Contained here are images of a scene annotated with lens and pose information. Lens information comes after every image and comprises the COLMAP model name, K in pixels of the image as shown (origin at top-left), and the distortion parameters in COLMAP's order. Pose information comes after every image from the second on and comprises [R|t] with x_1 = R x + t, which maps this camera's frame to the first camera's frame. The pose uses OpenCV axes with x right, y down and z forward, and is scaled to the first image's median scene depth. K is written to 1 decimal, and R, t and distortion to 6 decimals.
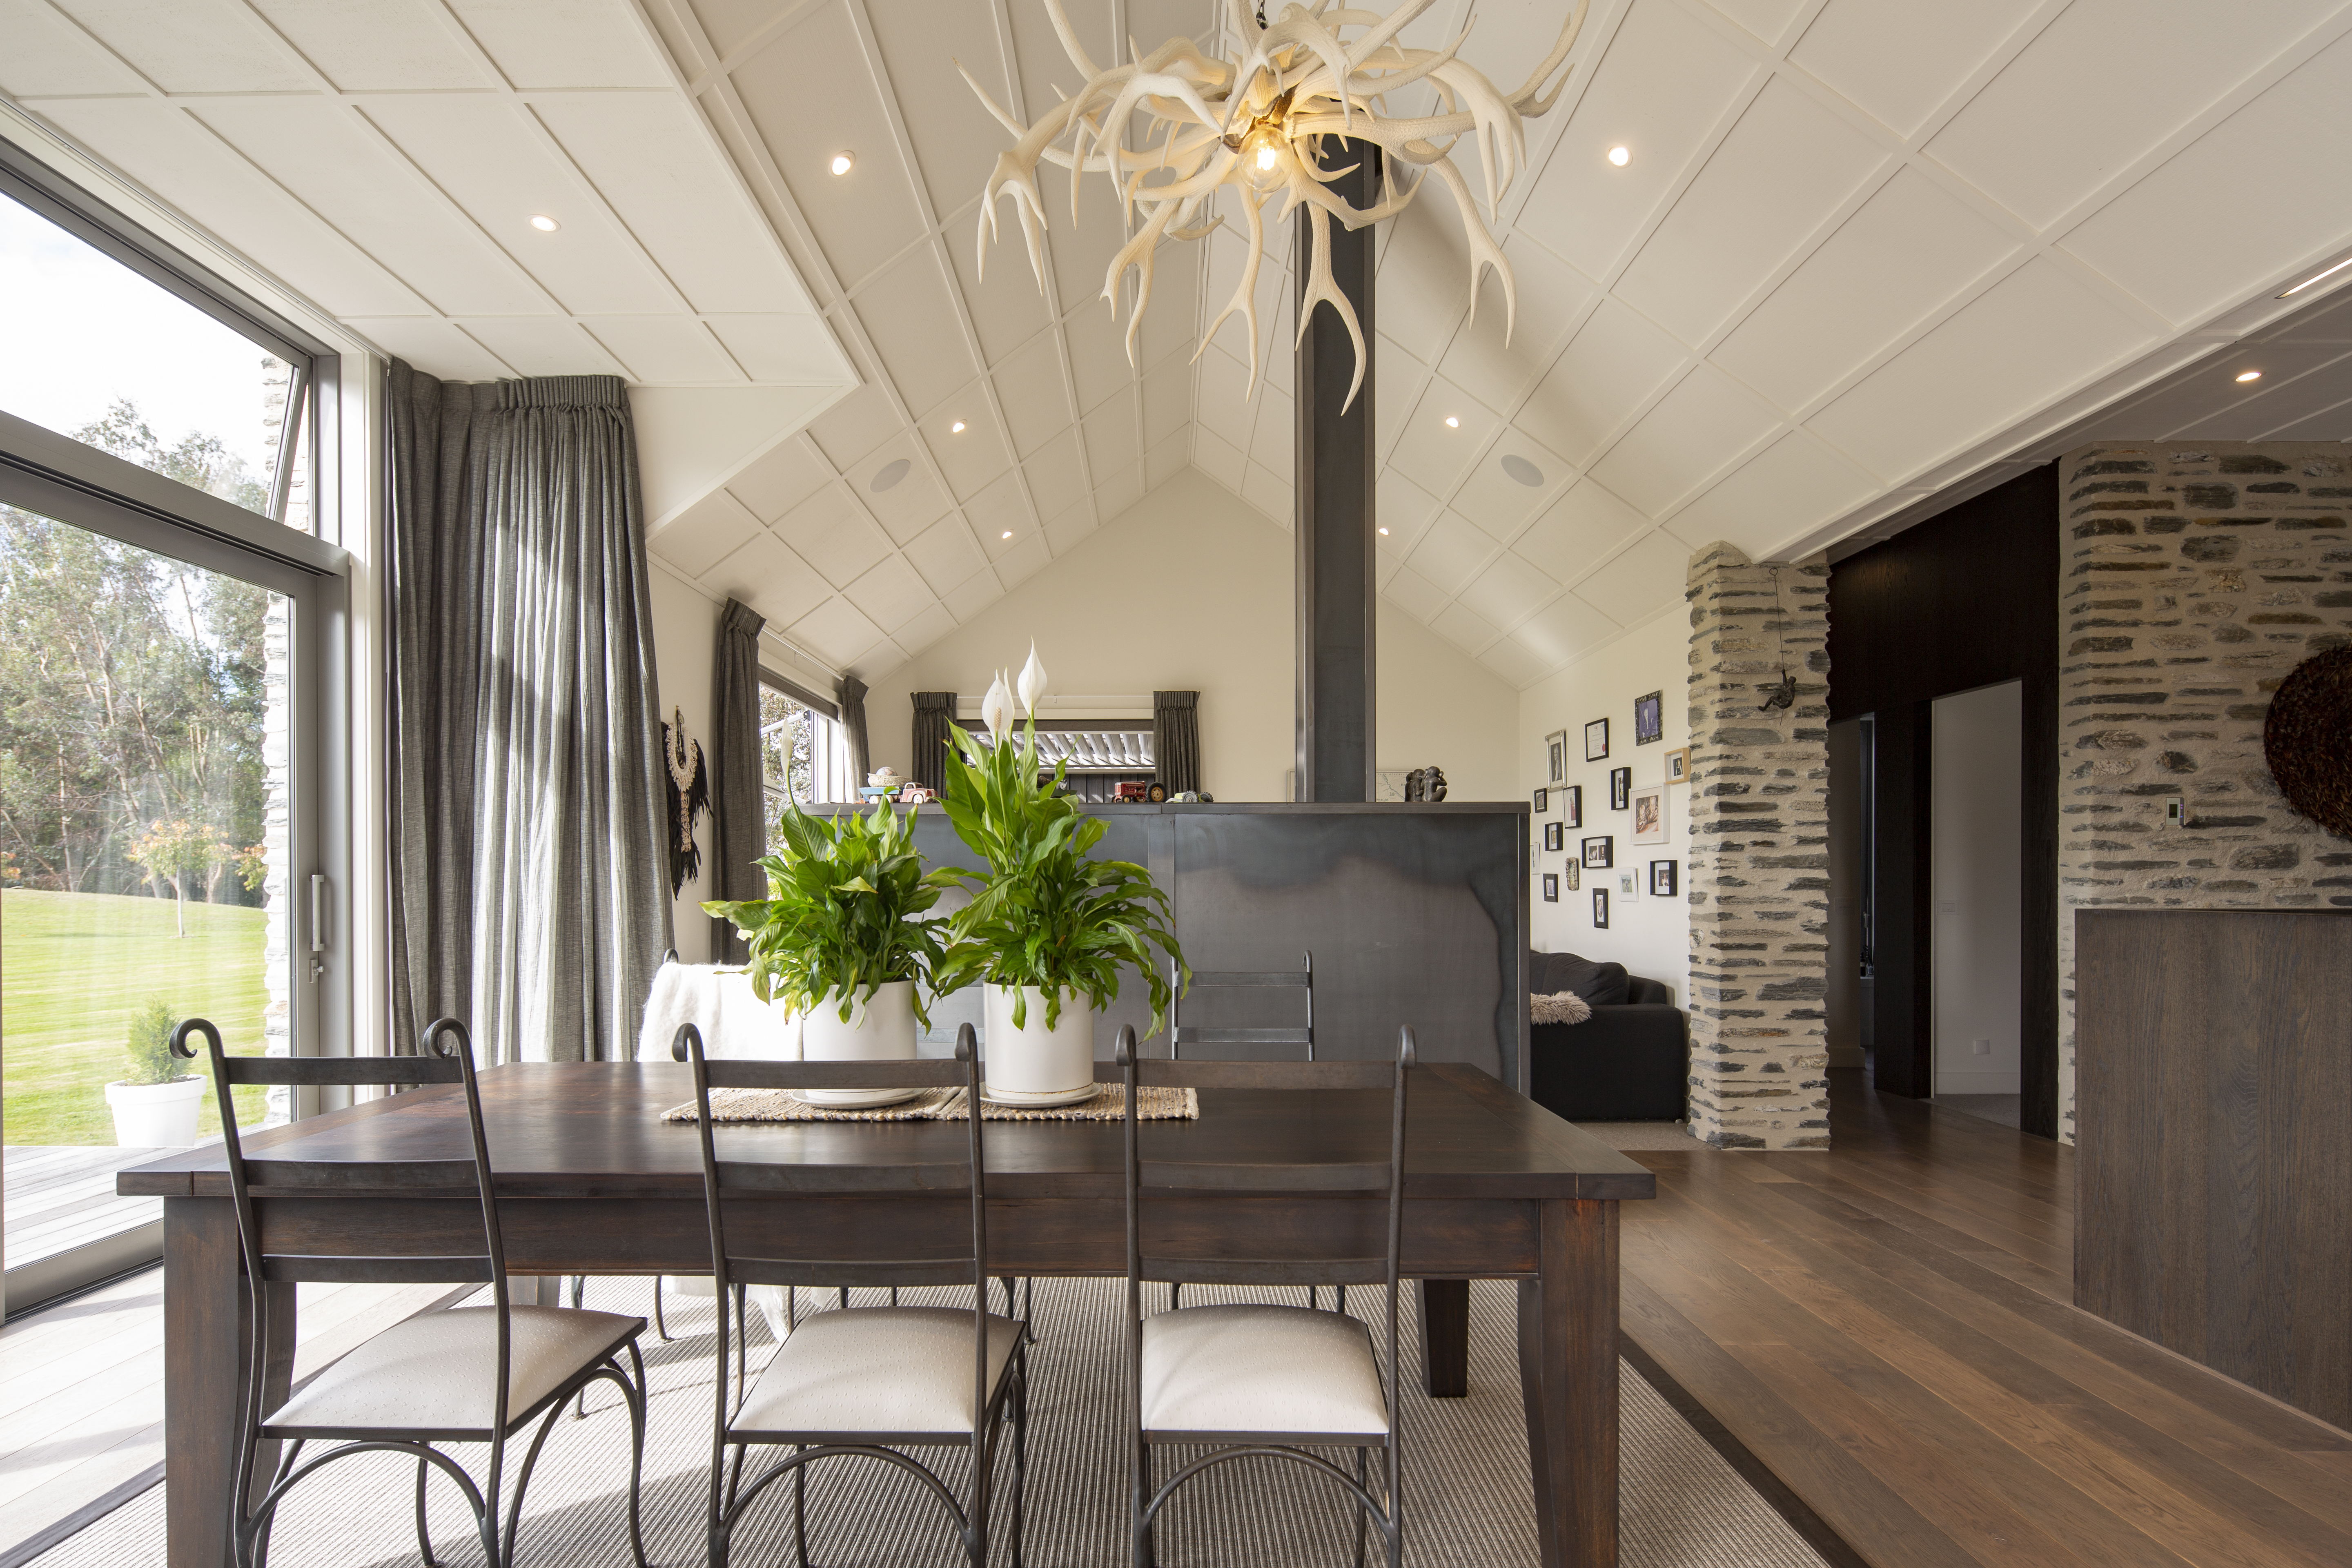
lens RADIAL K [[1131.2, 0, 1159.8], [0, 1131.2, 882.5], [0, 0, 1]] dist [-0.003723, -0.002153]
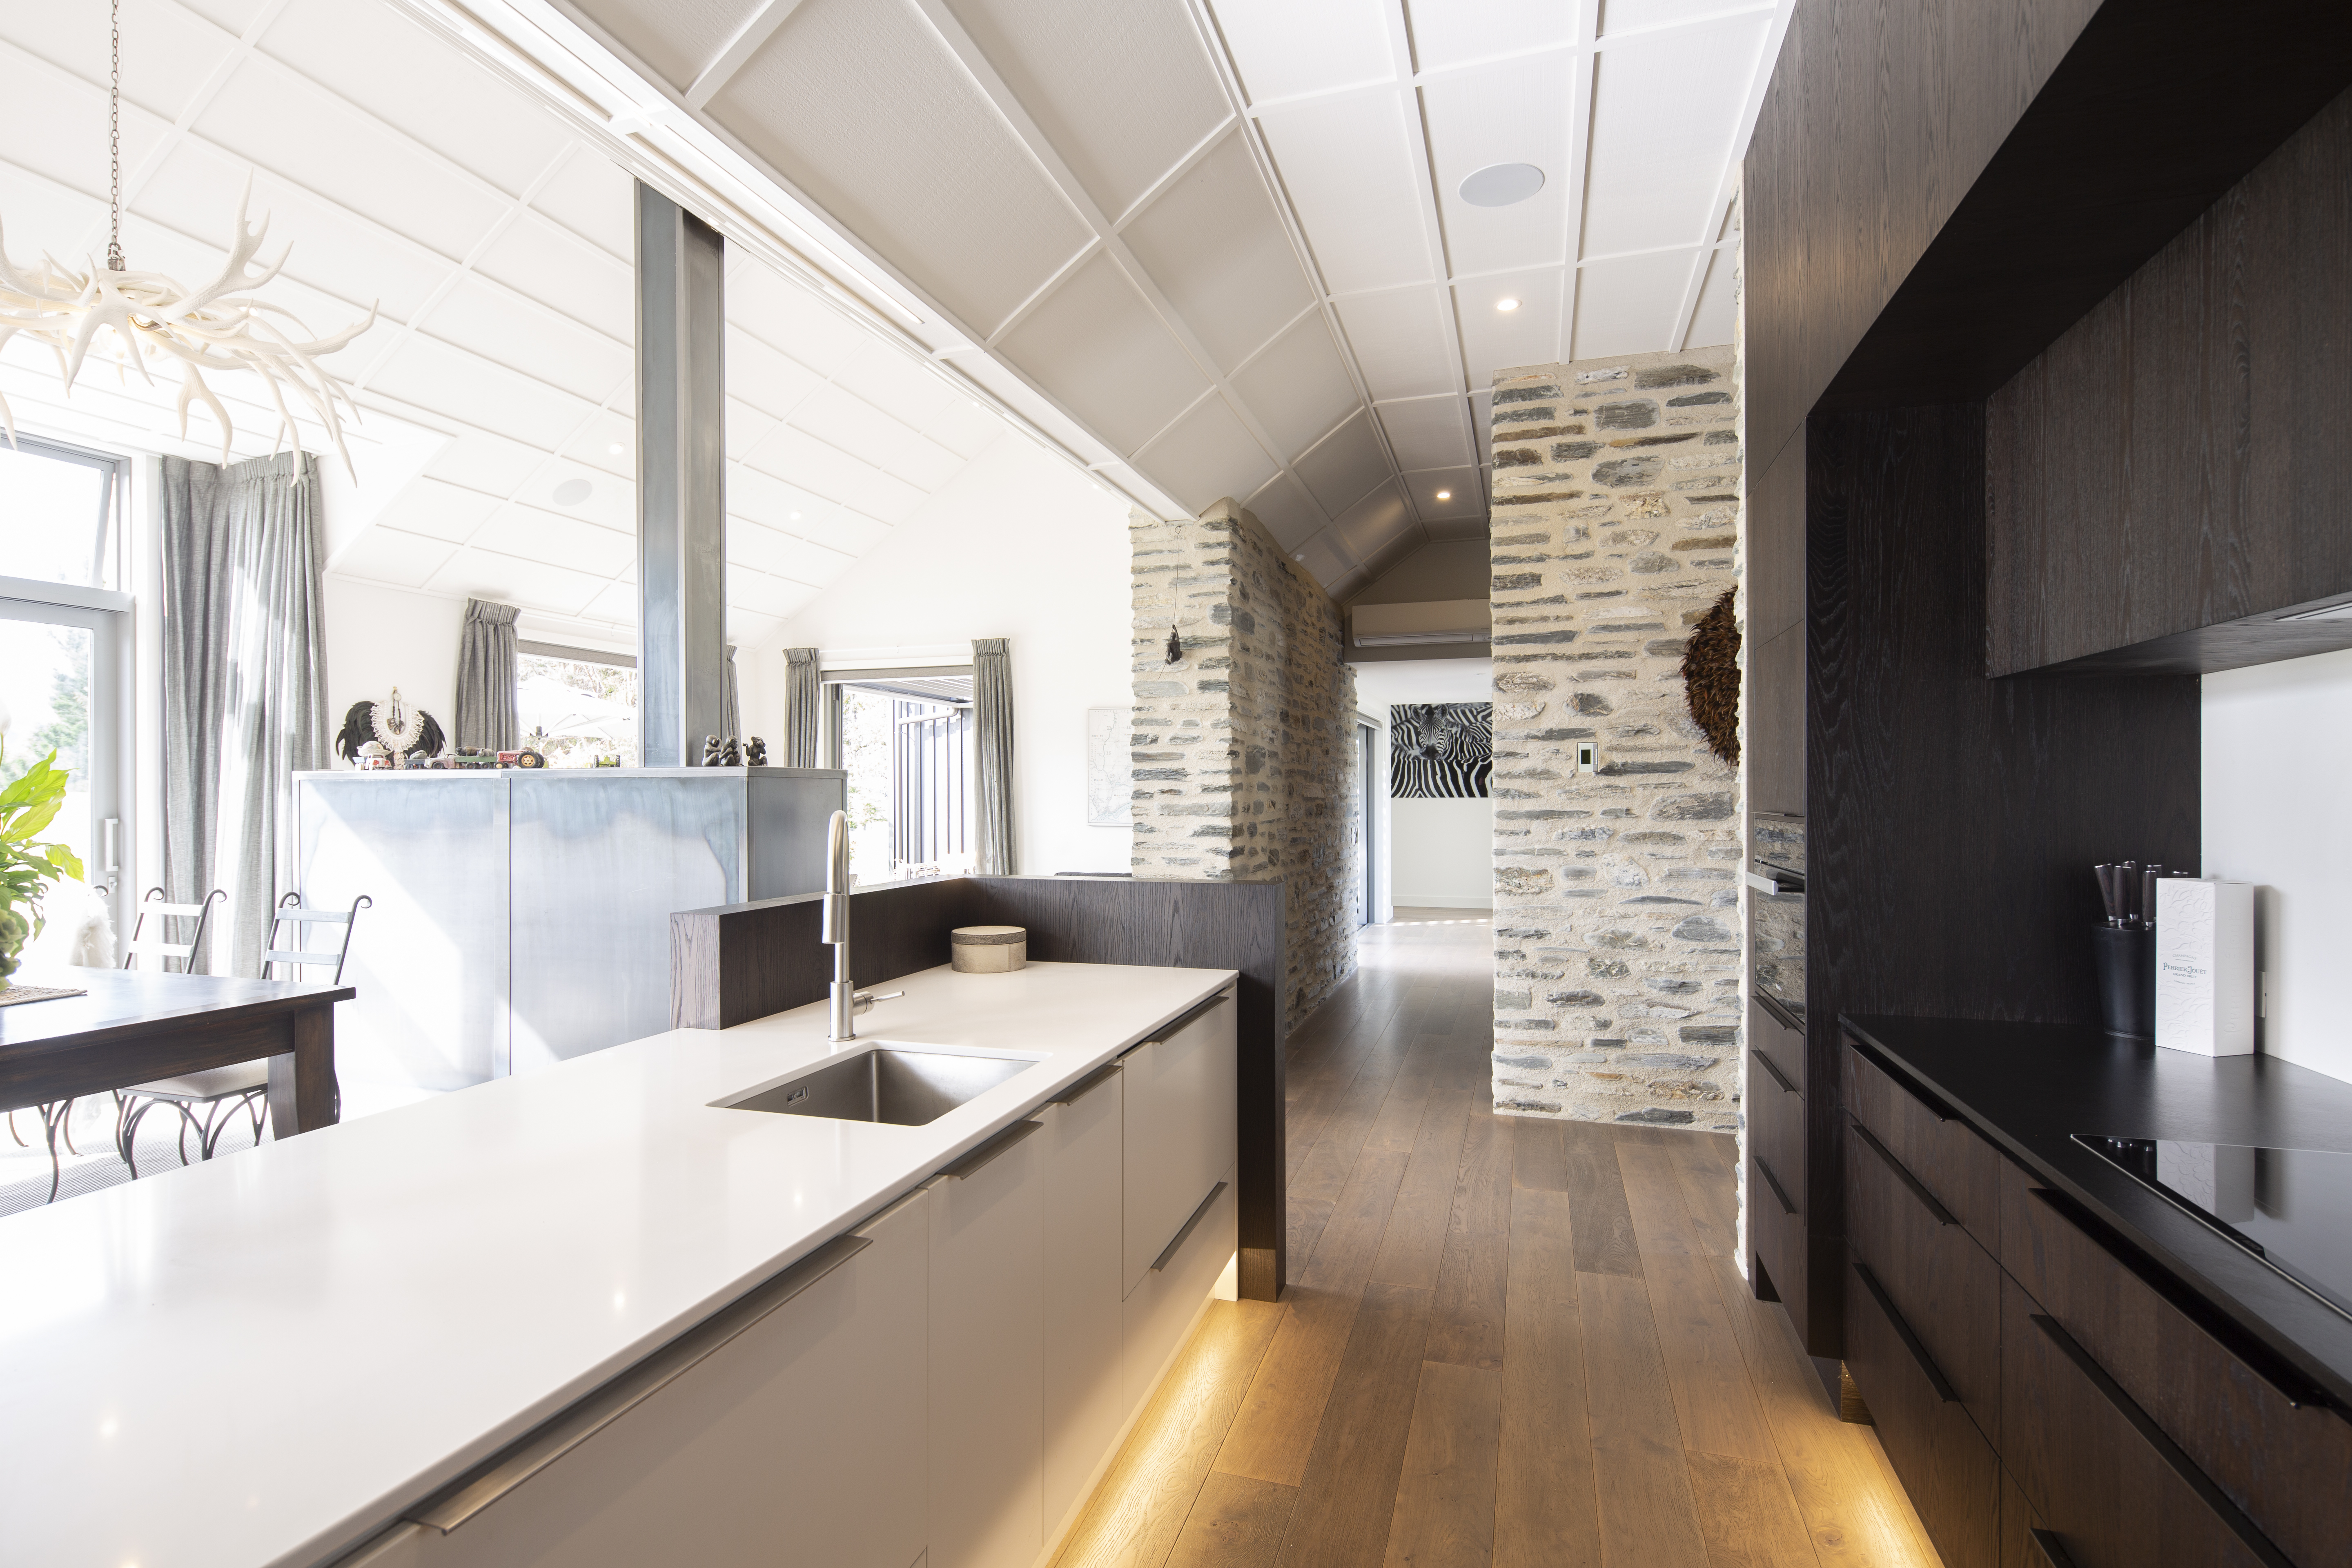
lens RADIAL K [[1131.2, 0, 1177.2], [0, 1131.2, 785.9], [0, 0, 1]] dist [-0.003723, -0.002153]
pose [[0.957349, -0.001843, -0.288929, 0.847350], [0.000471, 0.999988, -0.004817, -0.035169], [0.288935, 0.004475, 0.957338, 0.006779]]
